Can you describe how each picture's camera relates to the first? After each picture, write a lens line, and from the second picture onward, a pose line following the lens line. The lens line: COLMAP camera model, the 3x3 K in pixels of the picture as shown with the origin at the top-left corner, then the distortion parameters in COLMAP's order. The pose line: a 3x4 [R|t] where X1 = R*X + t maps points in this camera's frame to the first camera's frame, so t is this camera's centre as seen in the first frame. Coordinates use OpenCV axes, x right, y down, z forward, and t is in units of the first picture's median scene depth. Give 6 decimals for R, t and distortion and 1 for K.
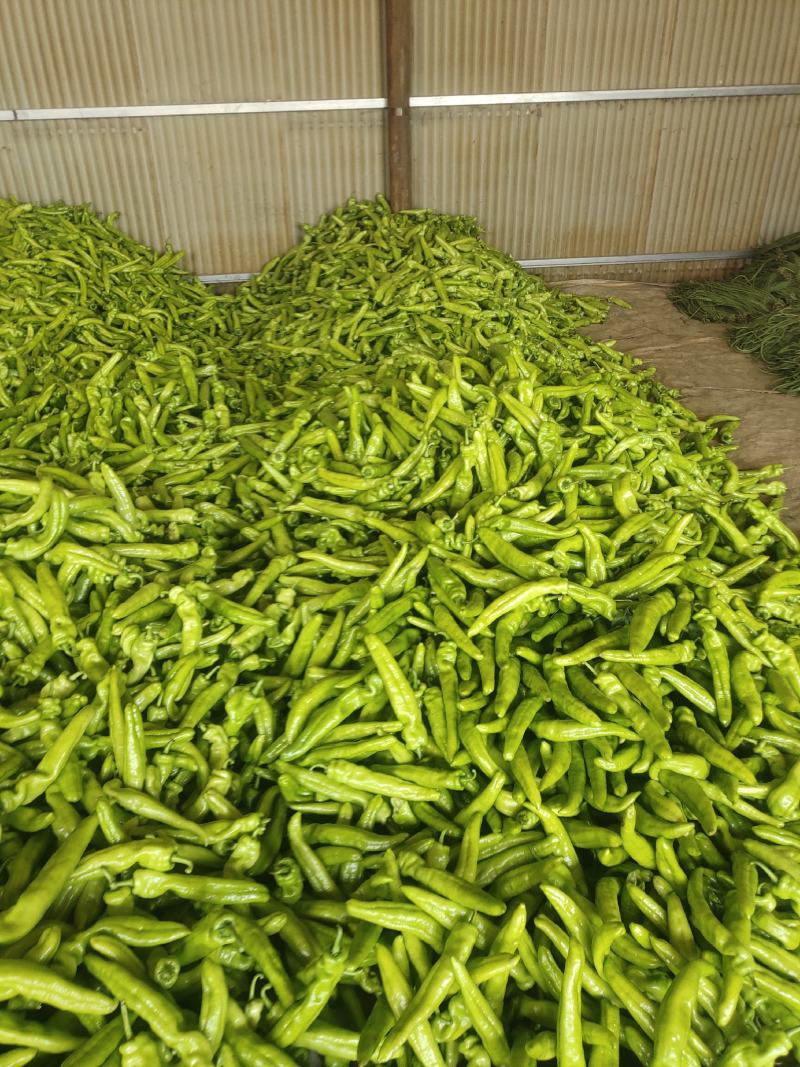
lens RADIAL K [[820.0, 0, 400.0], [0, 820.0, 533.5], [0, 0, 1]] dist [-0.015171, 0.059020]
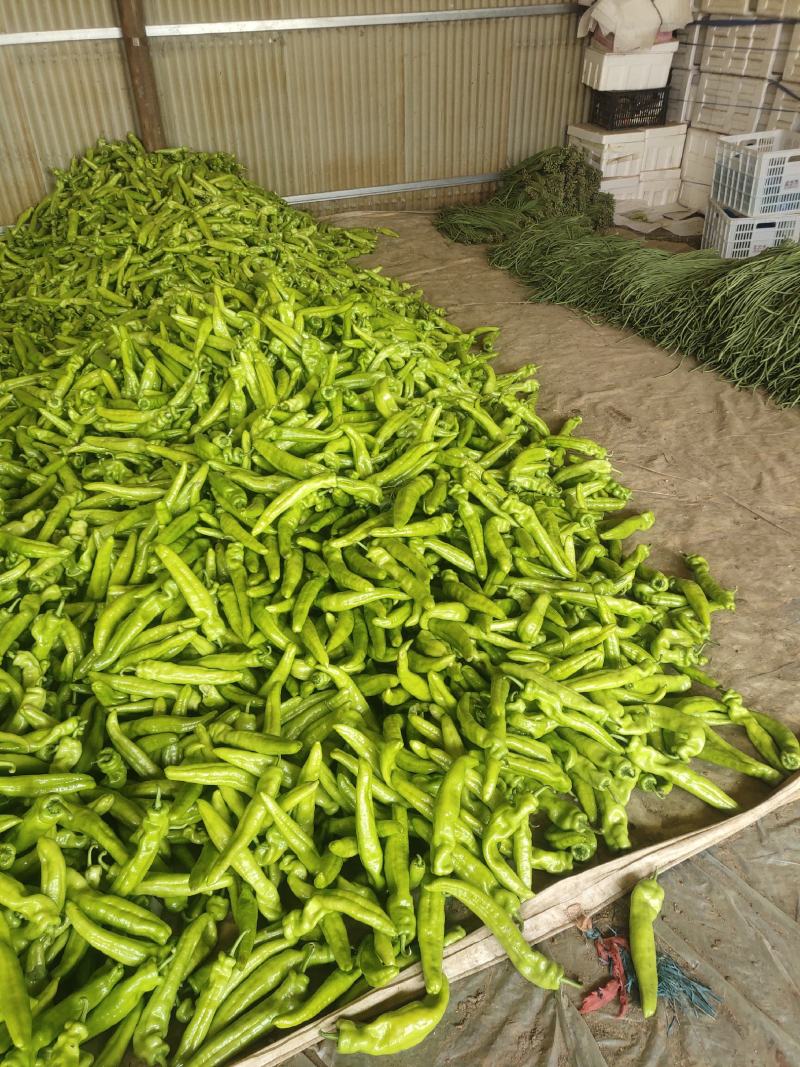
lens RADIAL K [[830.1, 0, 386.7], [0, 830.1, 560.4], [0, 0, 1]] dist [-0.021958, 0.076044]
pose [[0.974189, -0.142133, 0.175368, 0.056689], [0.128247, 0.987814, 0.088182, 0.080736], [-0.185765, -0.063416, 0.980546, -0.120611]]
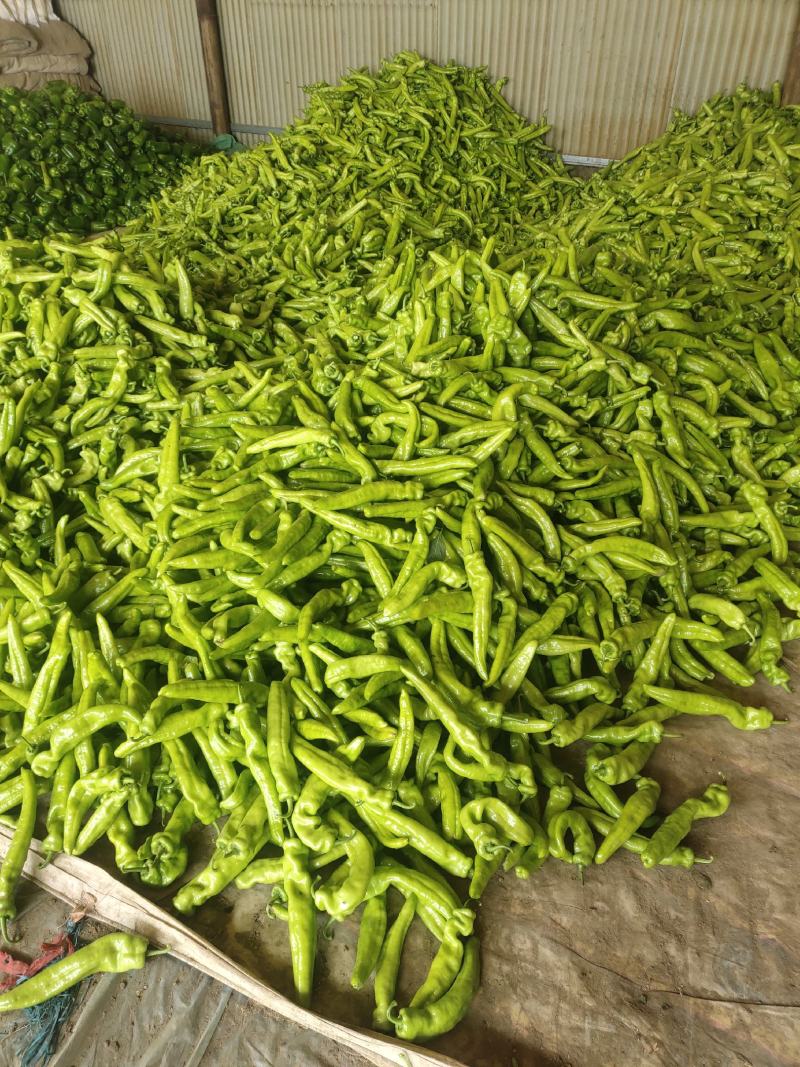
lens RADIAL K [[830.1, 0, 386.7], [0, 830.1, 560.4], [0, 0, 1]] dist [-0.021958, 0.076044]
pose [[0.758156, 0.395987, -0.518067, 0.885590], [-0.325337, 0.918252, 0.225762, -0.062465], [0.565116, -0.002616, 0.825008, 0.150482]]
